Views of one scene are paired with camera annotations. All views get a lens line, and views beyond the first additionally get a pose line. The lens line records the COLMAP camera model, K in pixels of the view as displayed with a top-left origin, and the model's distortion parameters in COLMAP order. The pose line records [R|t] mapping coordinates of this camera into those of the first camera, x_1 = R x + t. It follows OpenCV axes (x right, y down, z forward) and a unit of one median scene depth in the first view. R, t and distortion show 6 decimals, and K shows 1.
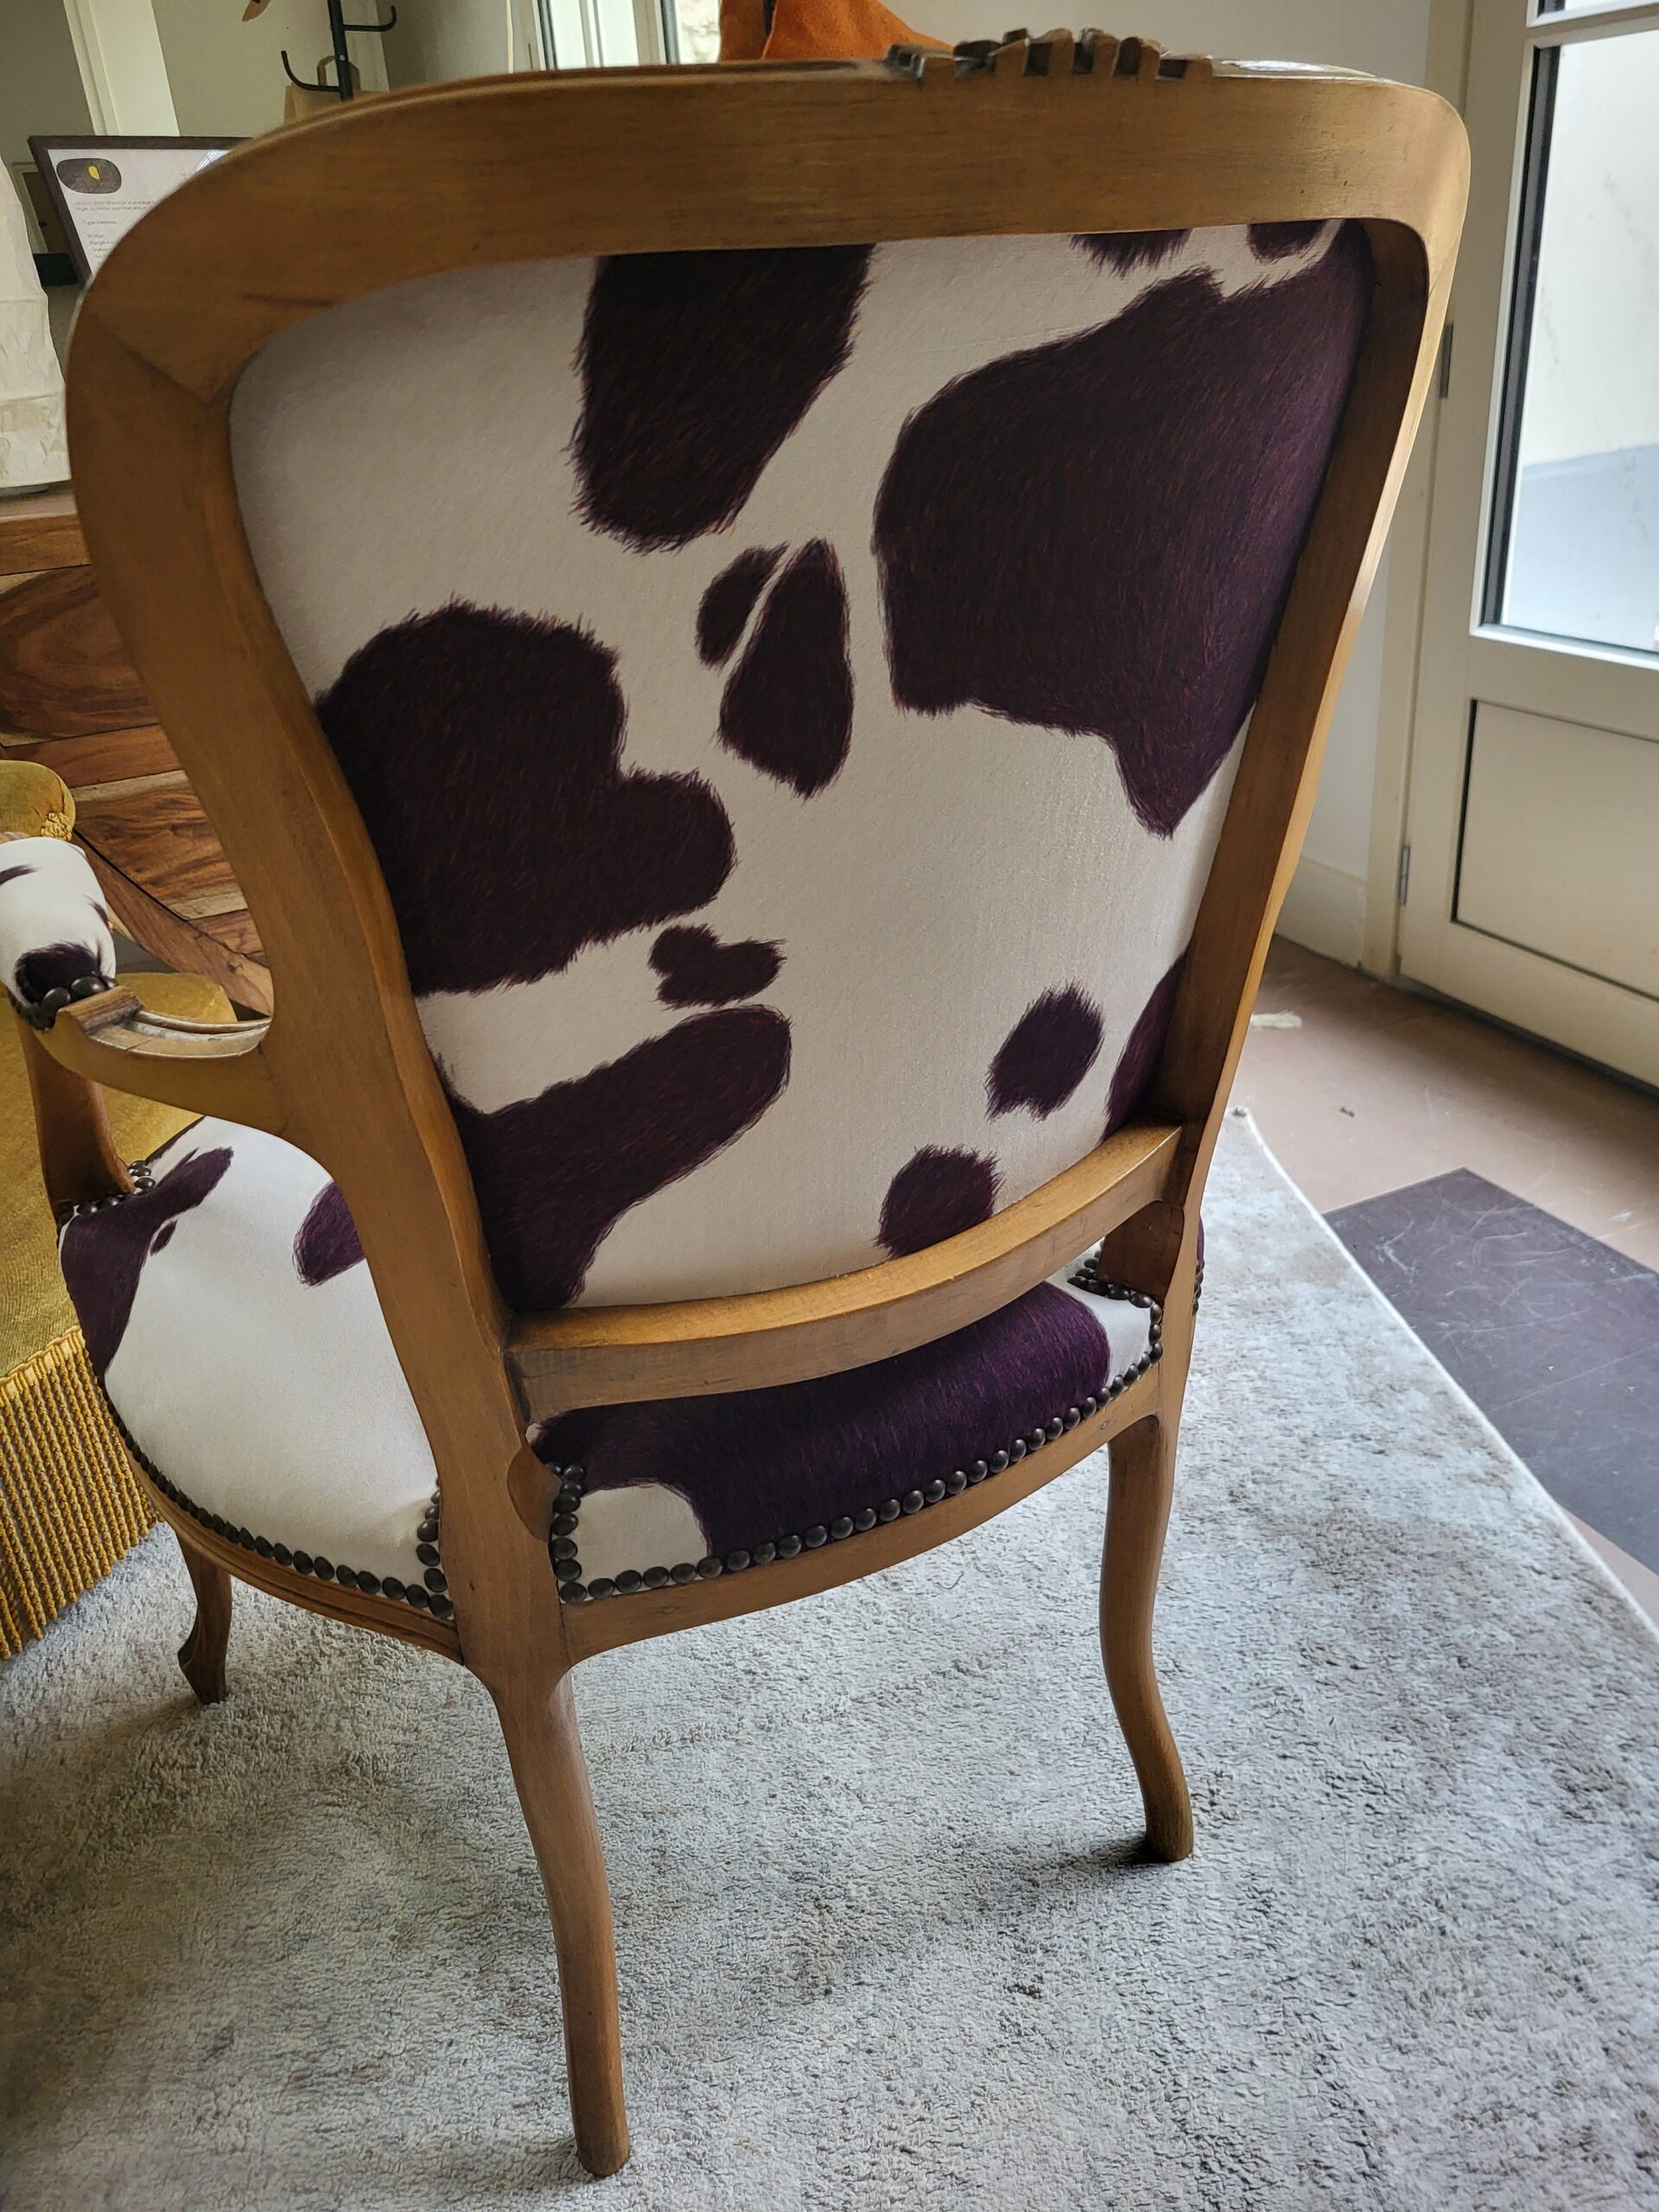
lens RADIAL K [[1671.7, 0, 820.2], [0, 1671.7, 1119.4], [0, 0, 1]] dist [0.042466, -0.047805]
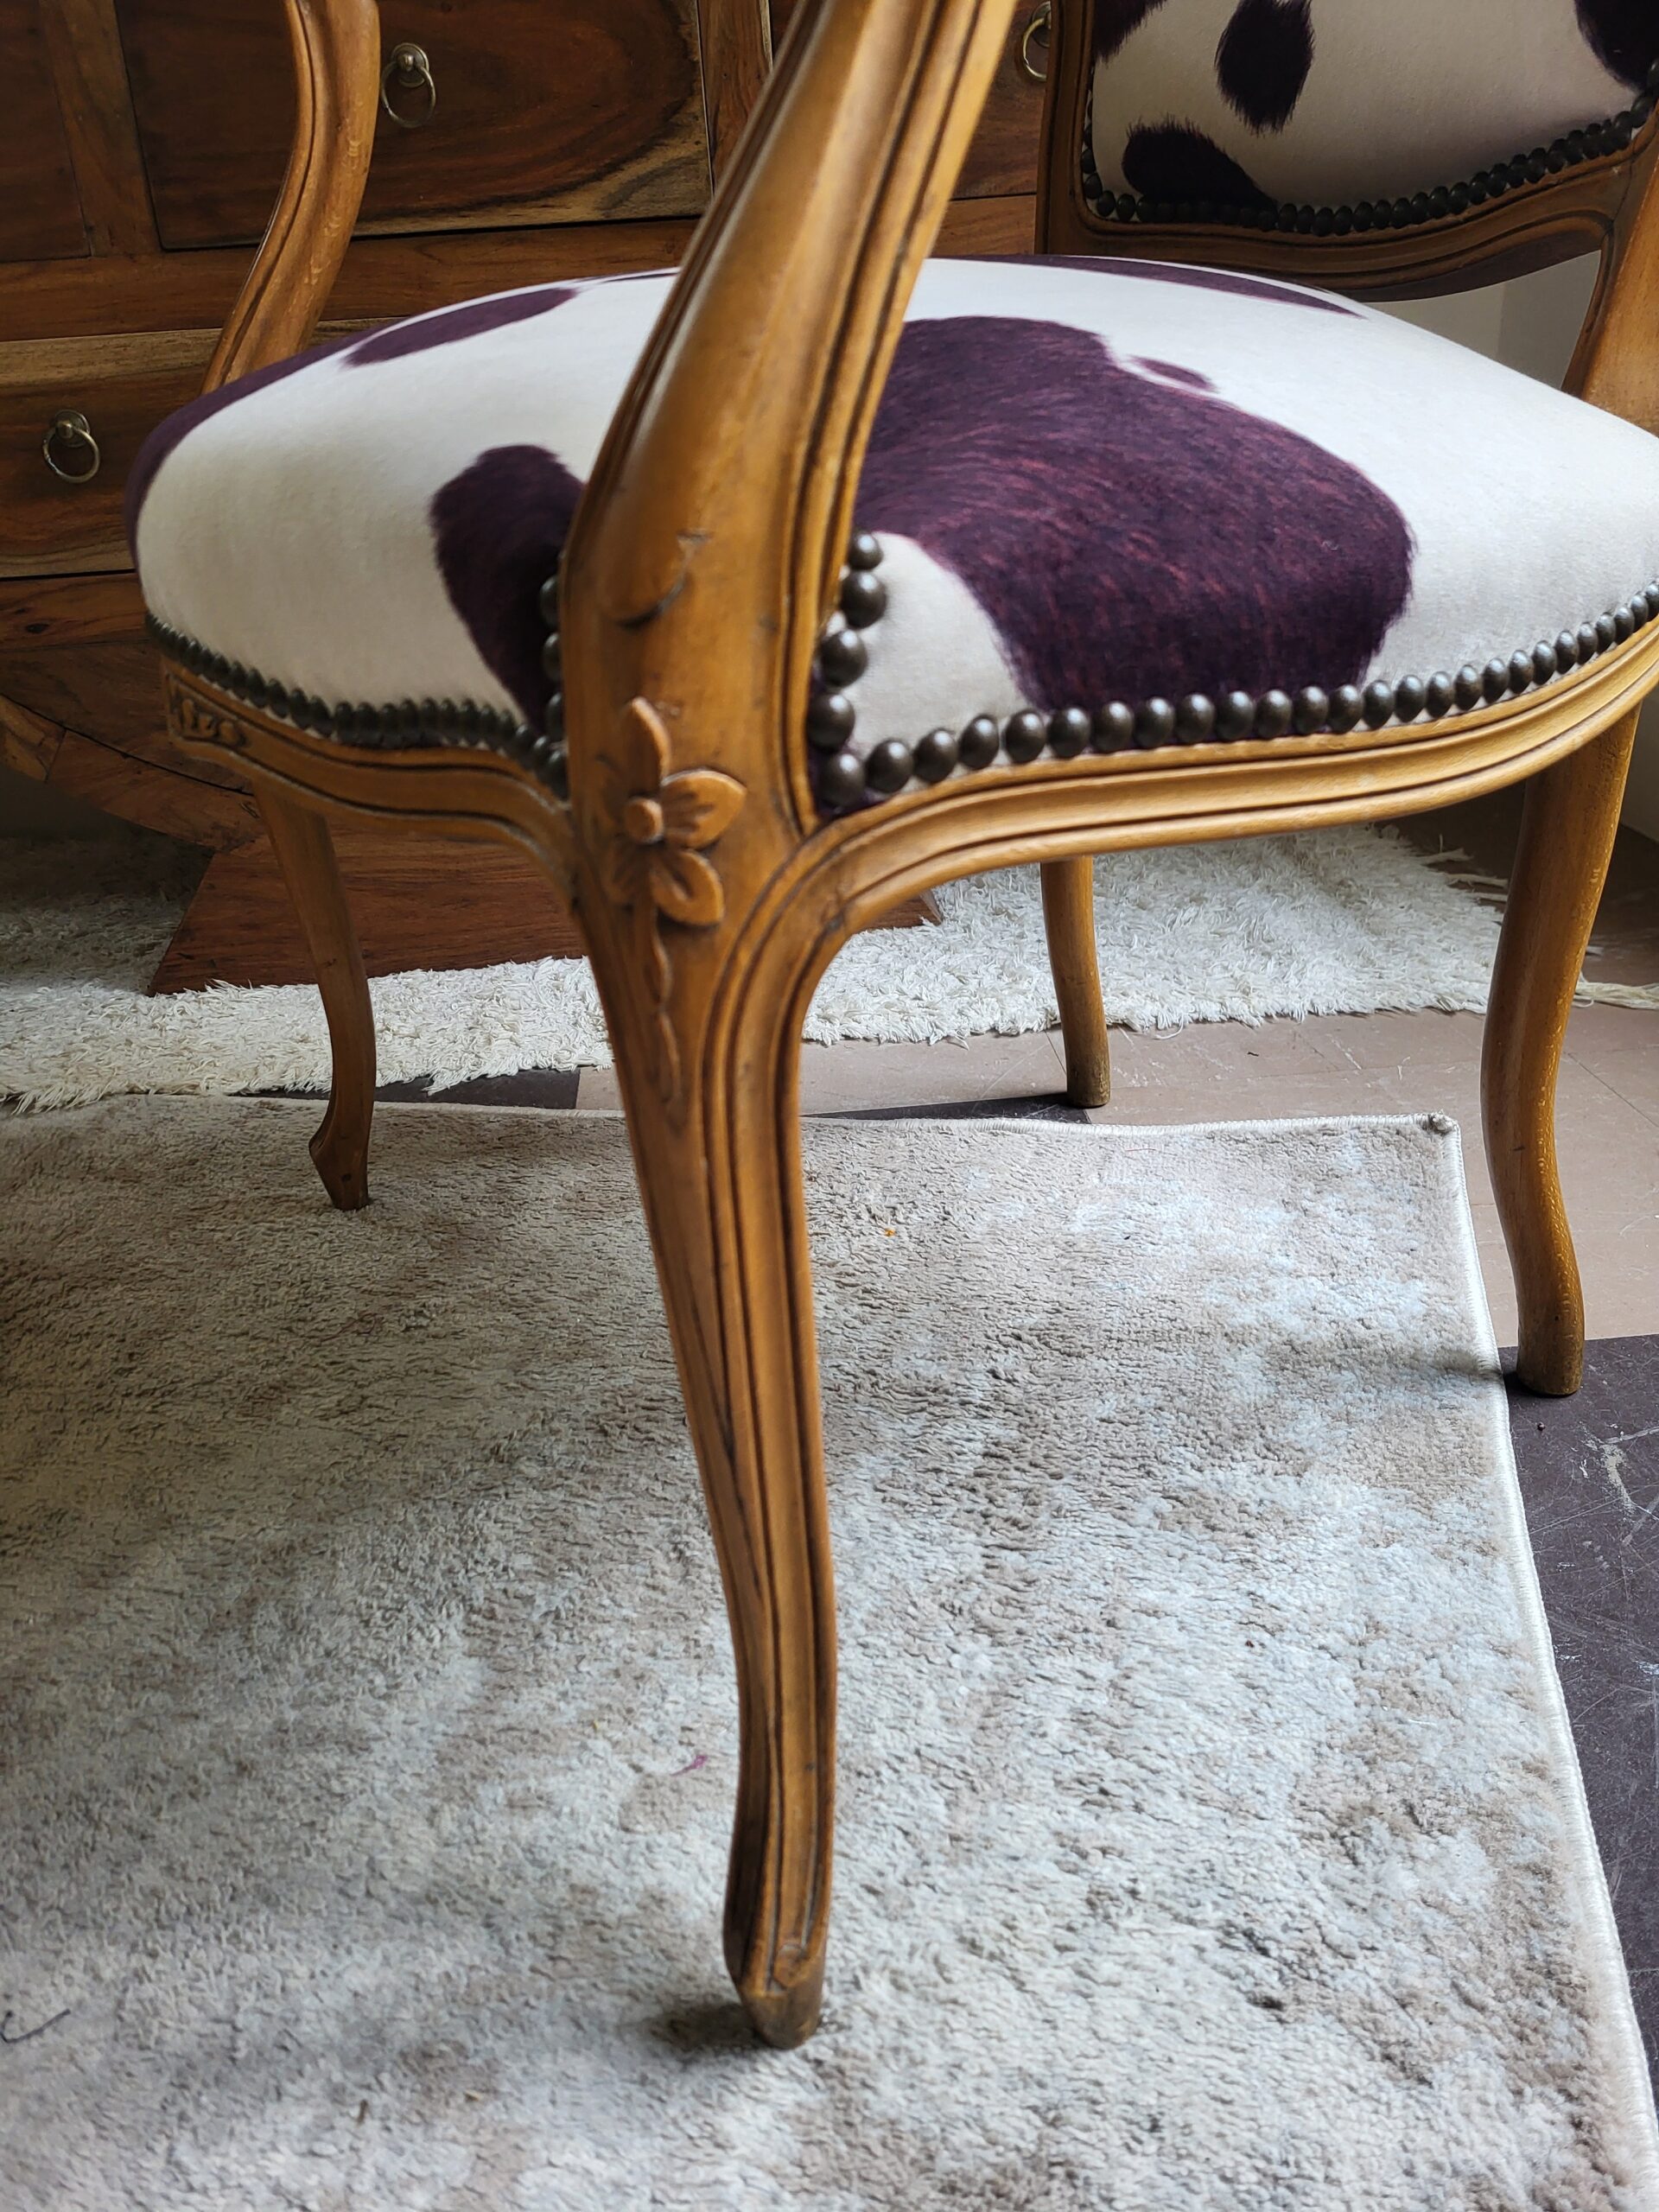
lens RADIAL K [[1675.4, 0, 784.5], [0, 1675.4, 1098.7], [0, 0, 1]] dist [0.005126, -0.006571]
pose [[0.930590, 0.167681, -0.325400, 0.268486], [-0.168511, 0.985361, 0.025851, 0.010348], [0.324971, 0.030777, 0.945223, 0.514727]]
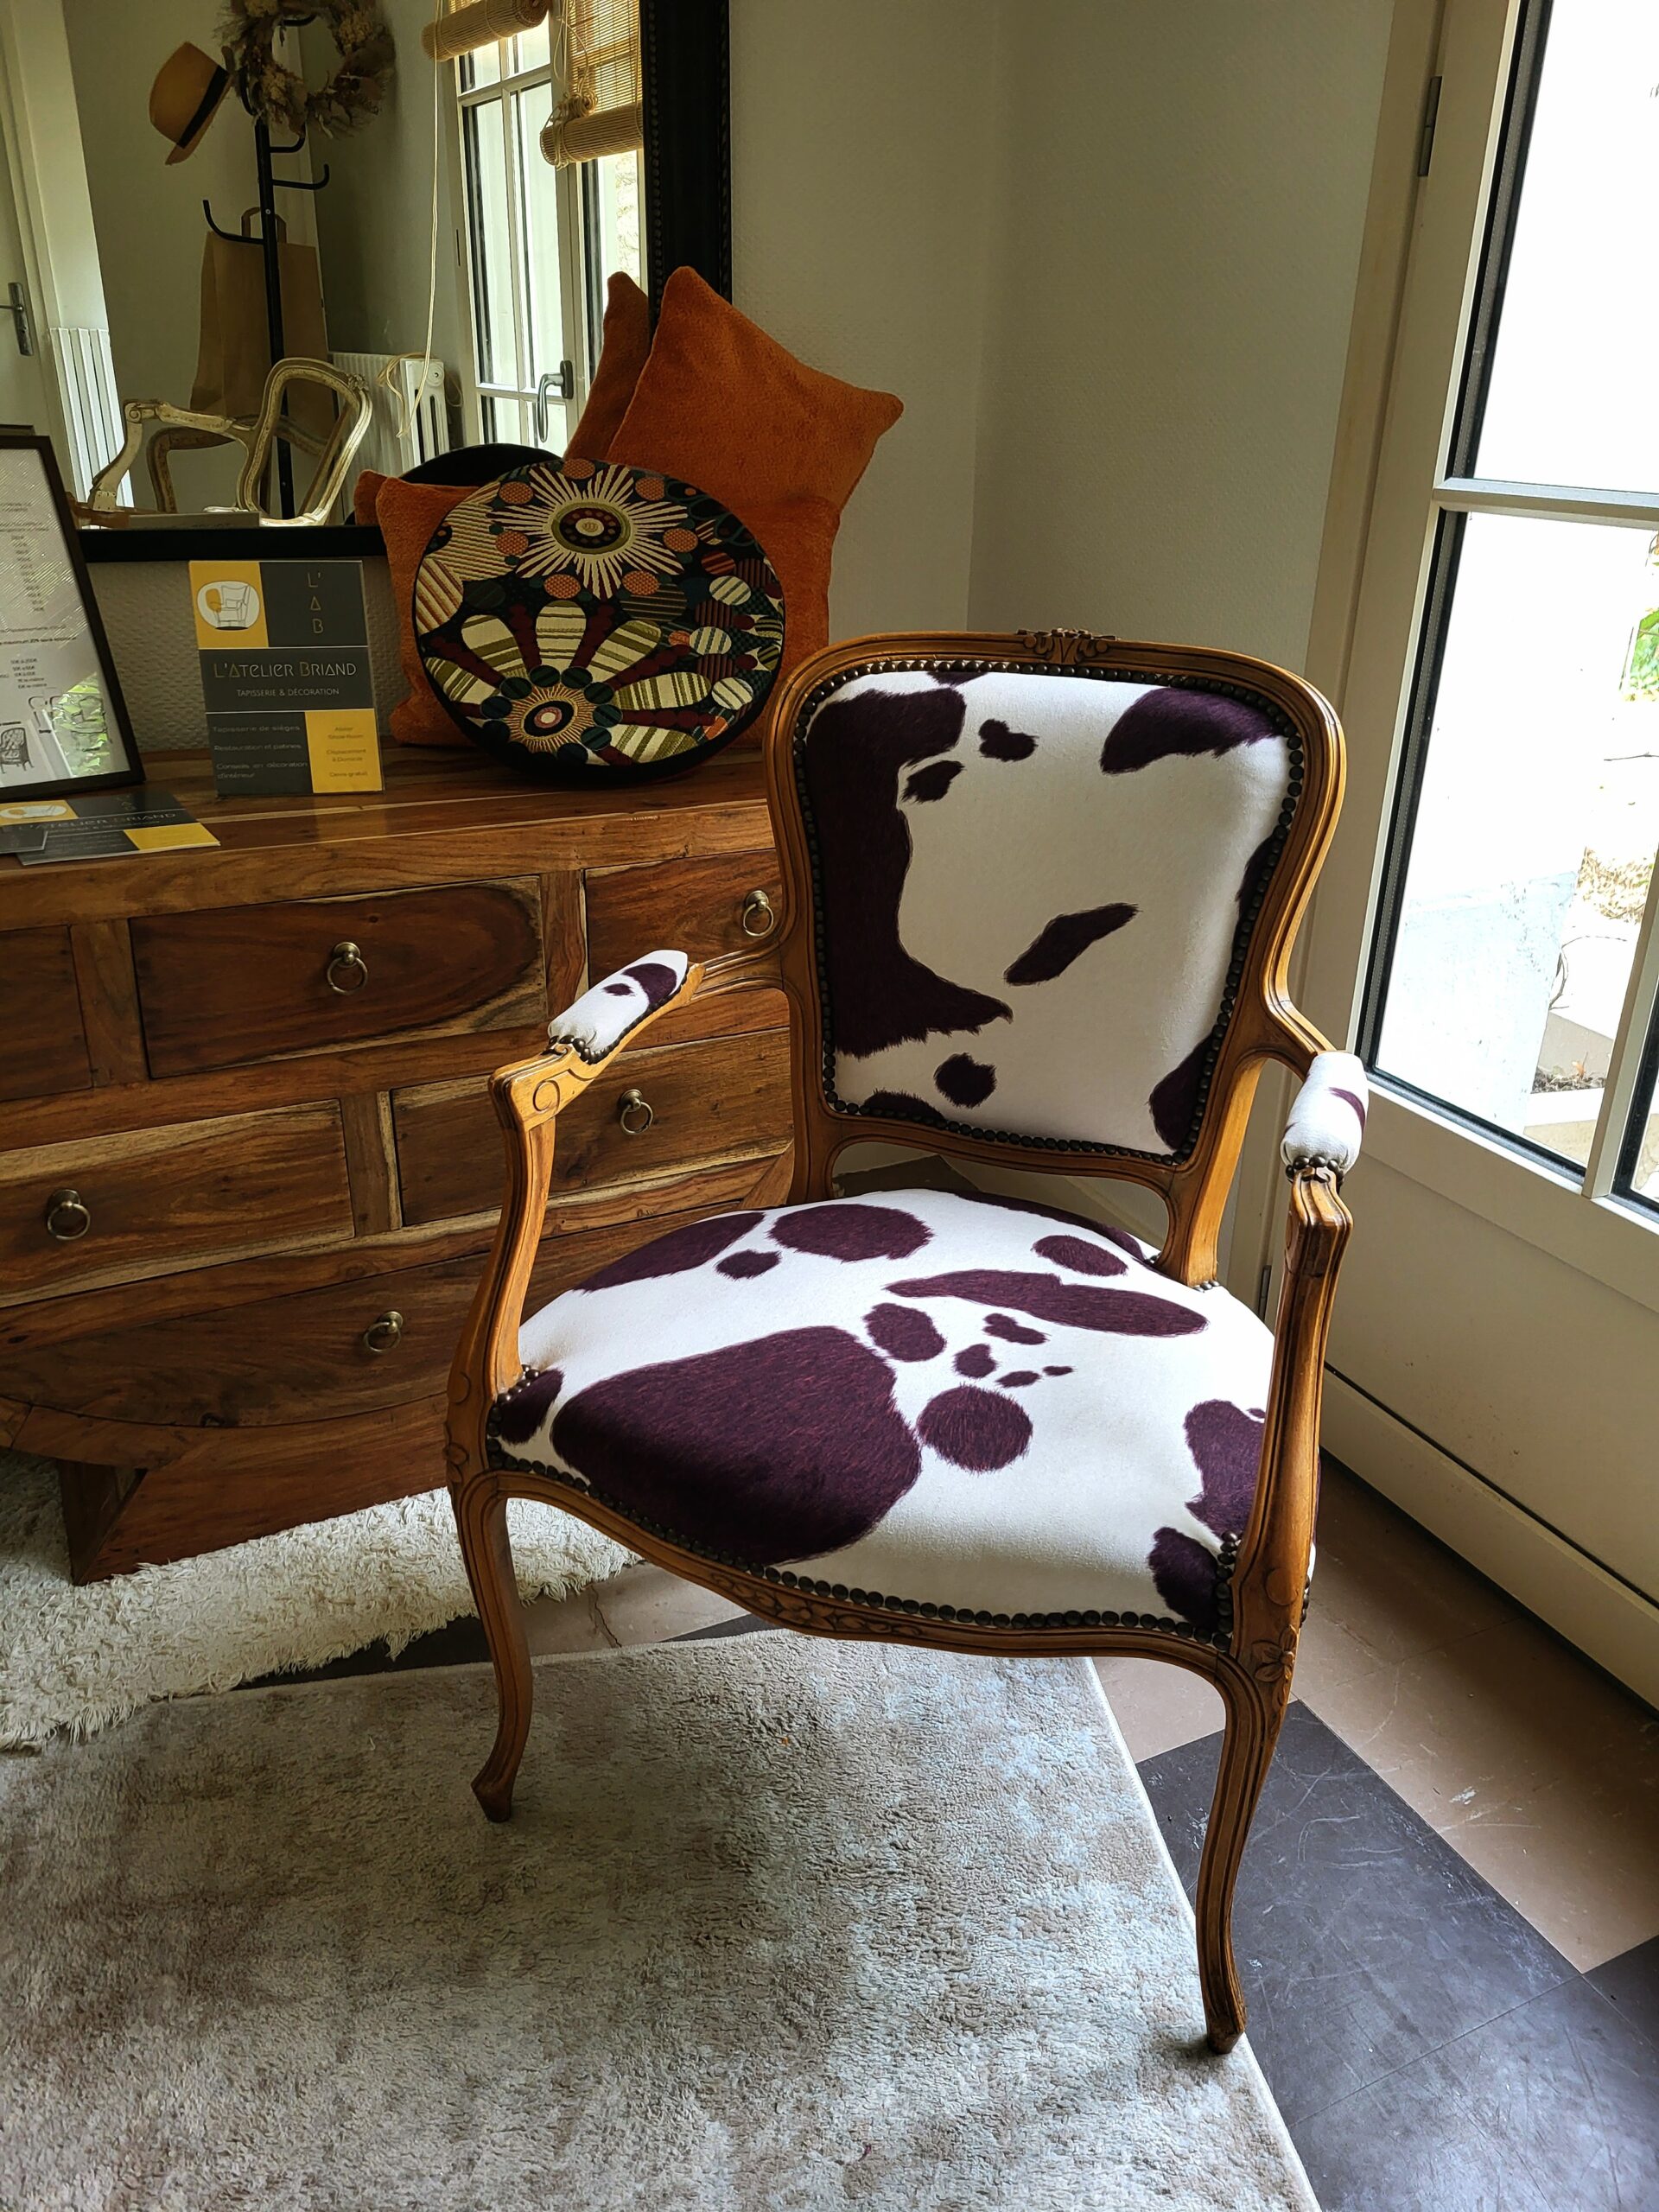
lens RADIAL K [[1671.7, 0, 820.2], [0, 1671.7, 1119.4], [0, 0, 1]] dist [0.042466, -0.047805]
pose [[0.995410, 0.077972, 0.055499, 0.060162], [-0.074903, 0.995651, -0.055393, -0.233433], [-0.059576, 0.050982, 0.996921, 0.114695]]
